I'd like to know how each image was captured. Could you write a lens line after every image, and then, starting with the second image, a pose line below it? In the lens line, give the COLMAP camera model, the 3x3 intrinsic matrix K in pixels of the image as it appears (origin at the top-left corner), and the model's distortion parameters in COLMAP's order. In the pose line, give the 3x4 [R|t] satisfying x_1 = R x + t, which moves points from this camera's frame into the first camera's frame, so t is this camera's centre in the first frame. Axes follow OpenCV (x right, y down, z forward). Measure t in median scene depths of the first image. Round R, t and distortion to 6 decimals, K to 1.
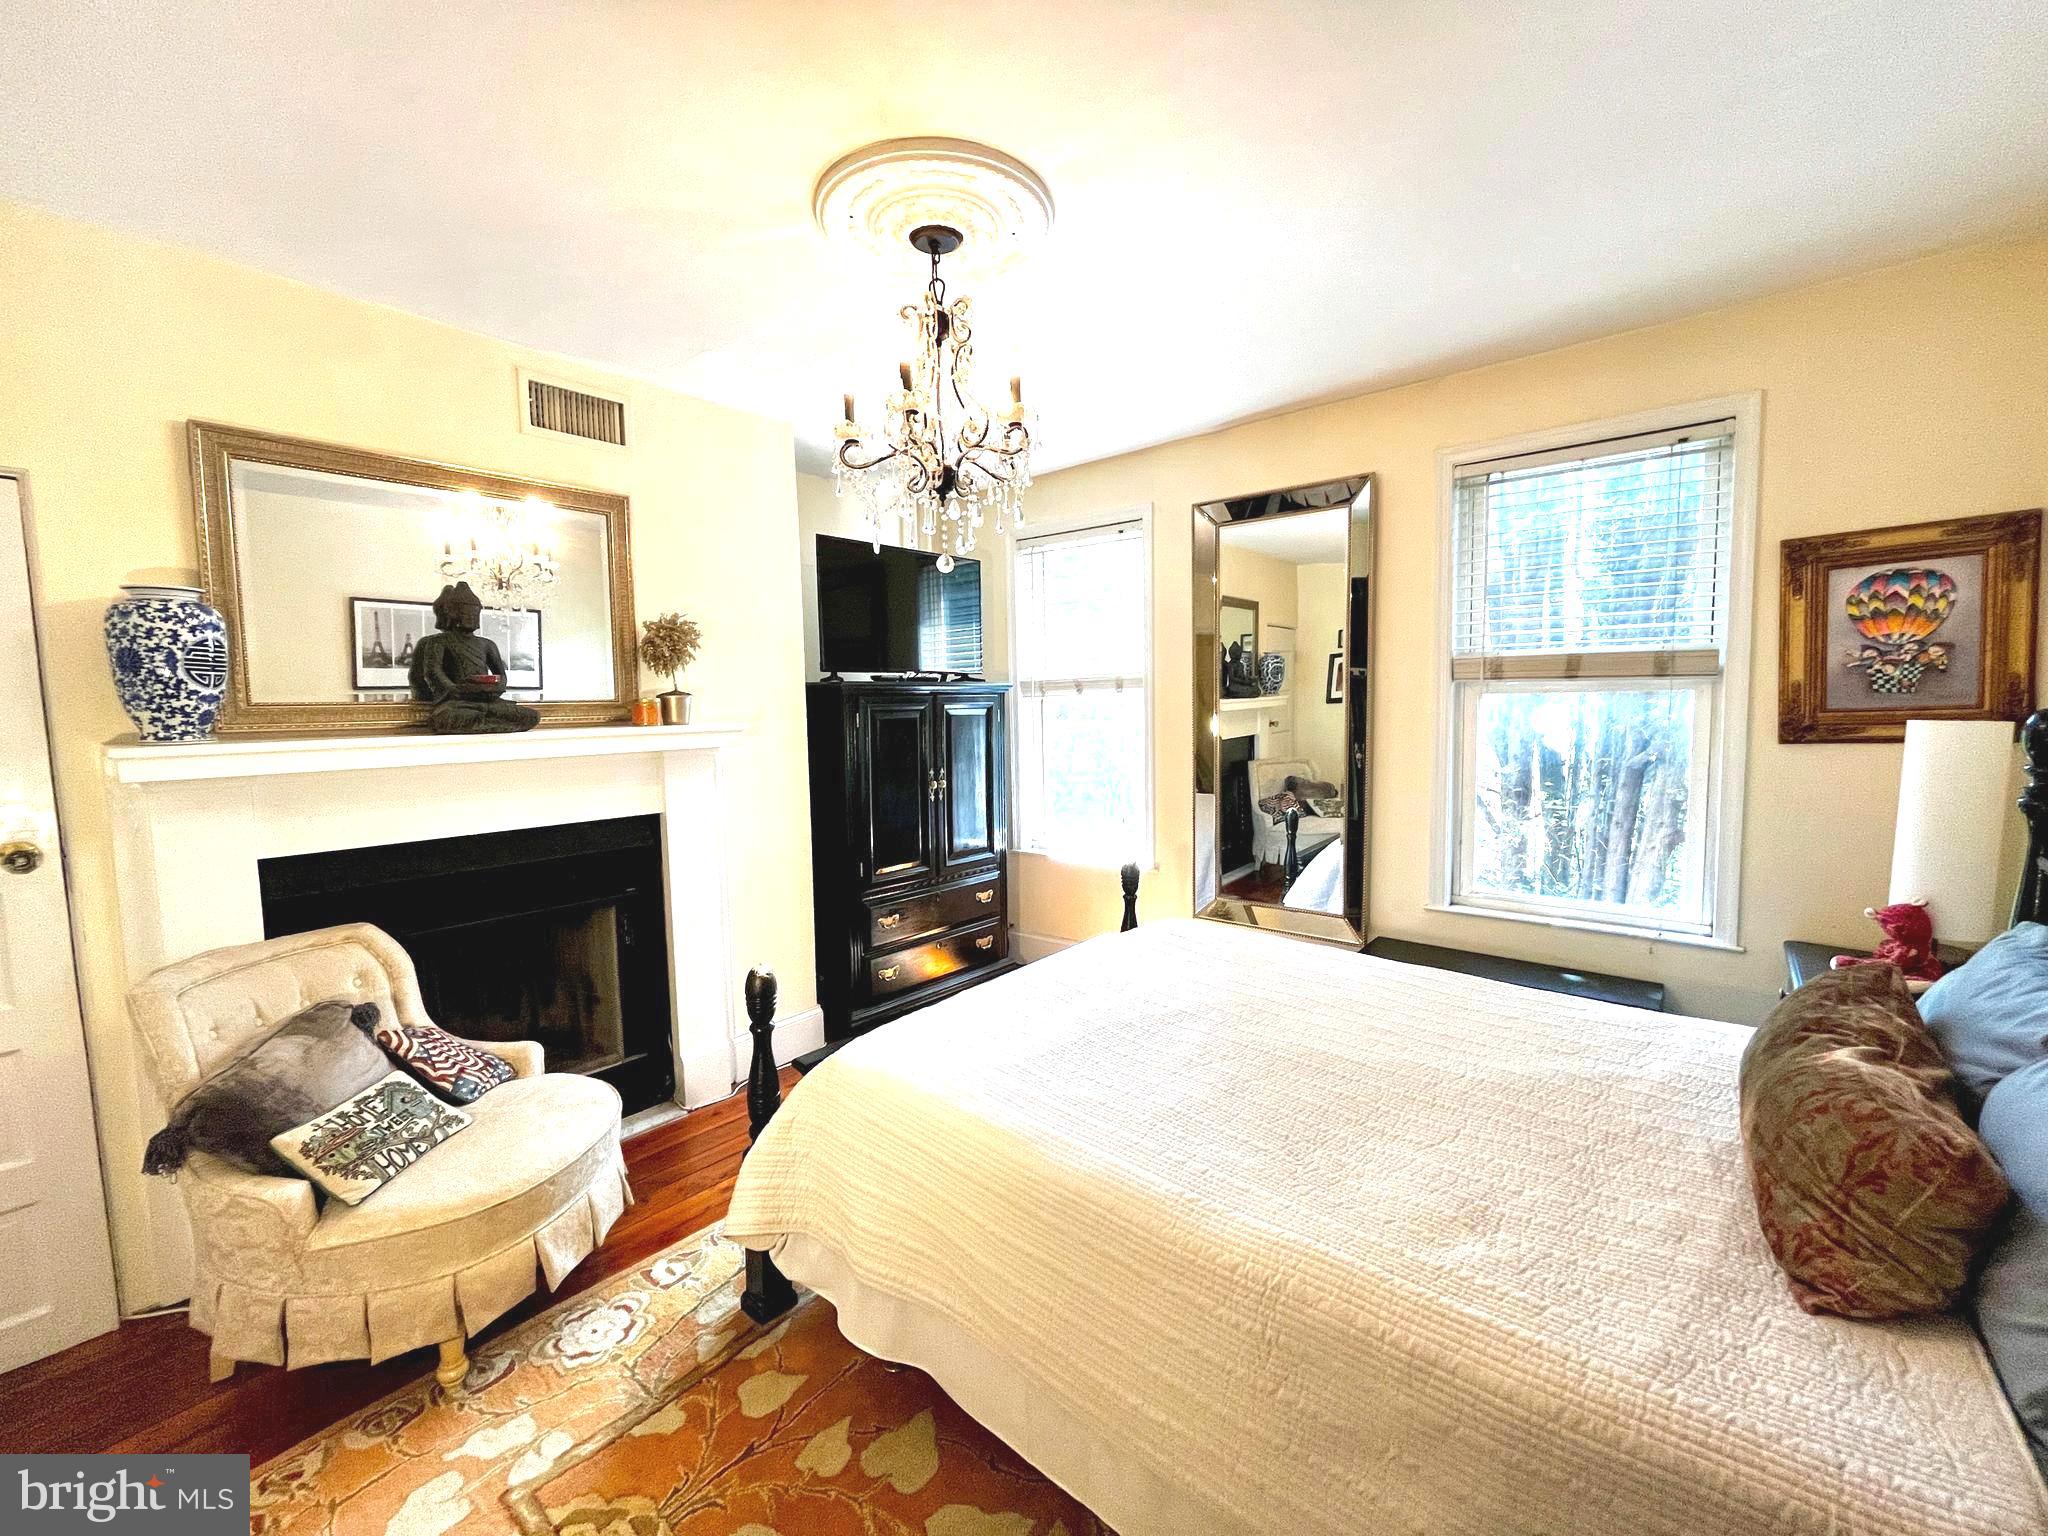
lens RADIAL K [[830.0, 0, 1025.4], [0, 830.0, 756.4], [0, 0, 1]] dist [-0.003515, 0.000196]
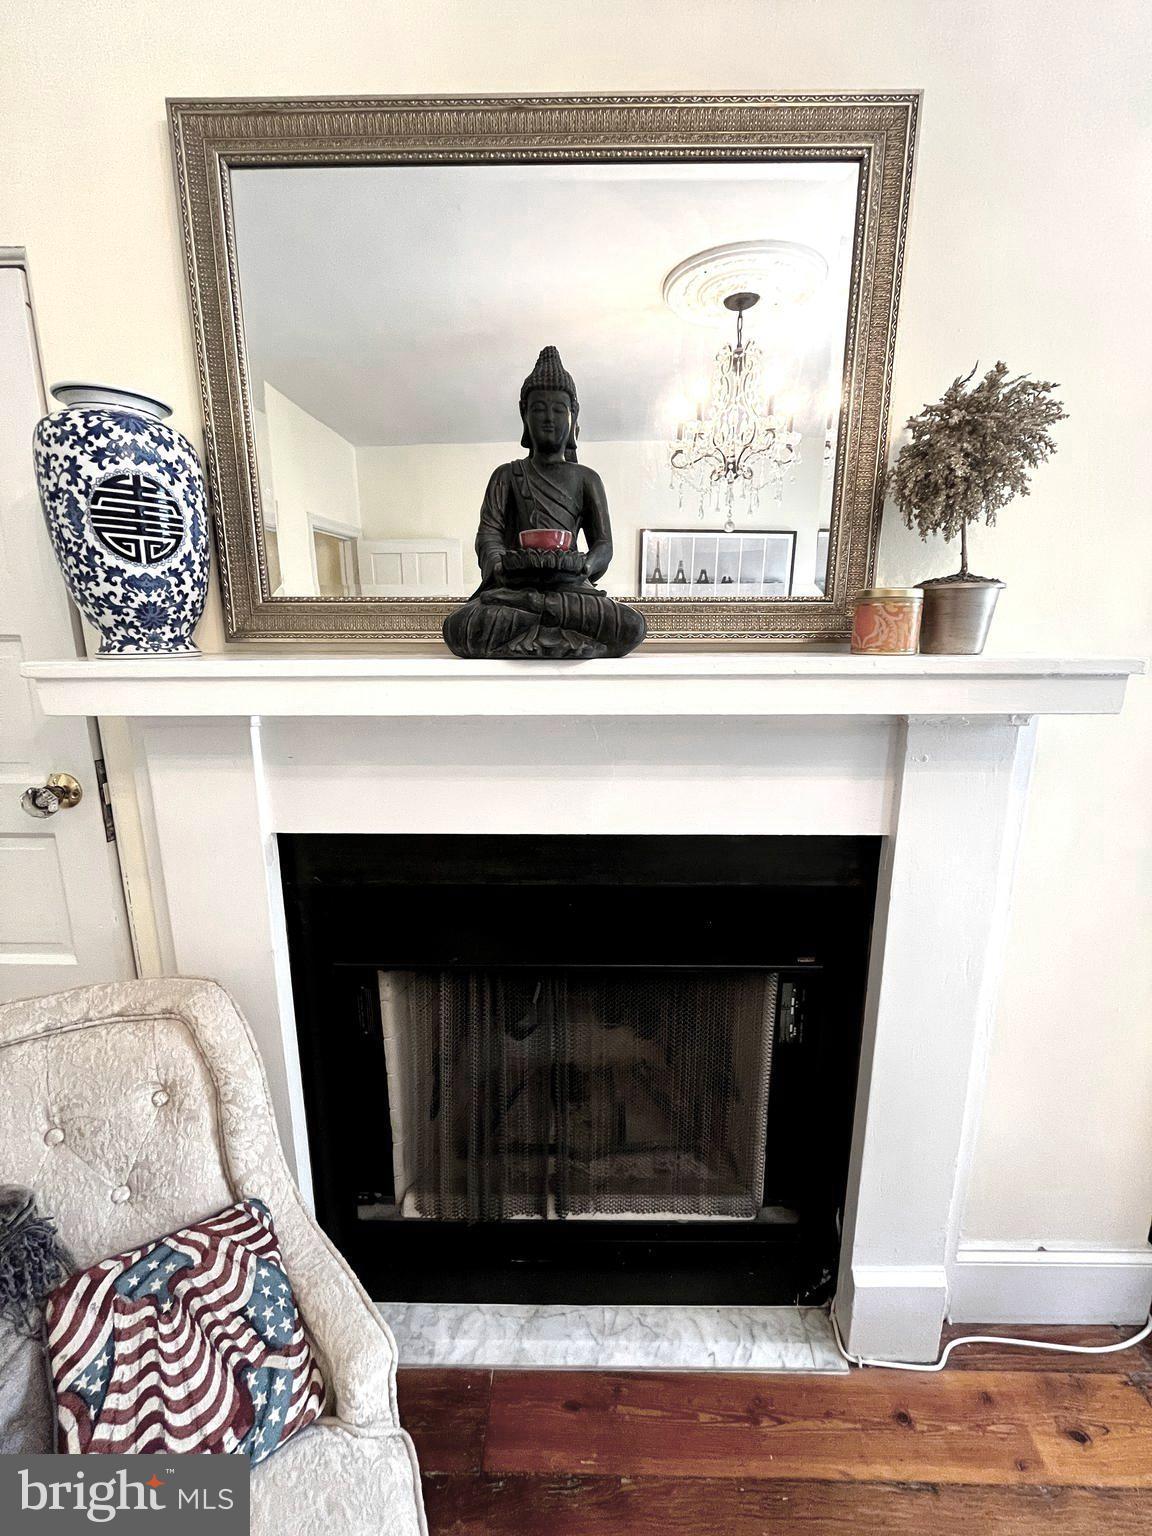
lens RADIAL K [[622.5, 0, 569.4], [0, 622.5, 761.3], [0, 0, 1]] dist [-0.003515, 0.000196]
pose [[0.628613, 0.174367, -0.757920, -0.356838], [-0.062080, 0.982683, 0.174588, -0.033634], [0.775237, -0.062697, 0.628551, 0.783314]]
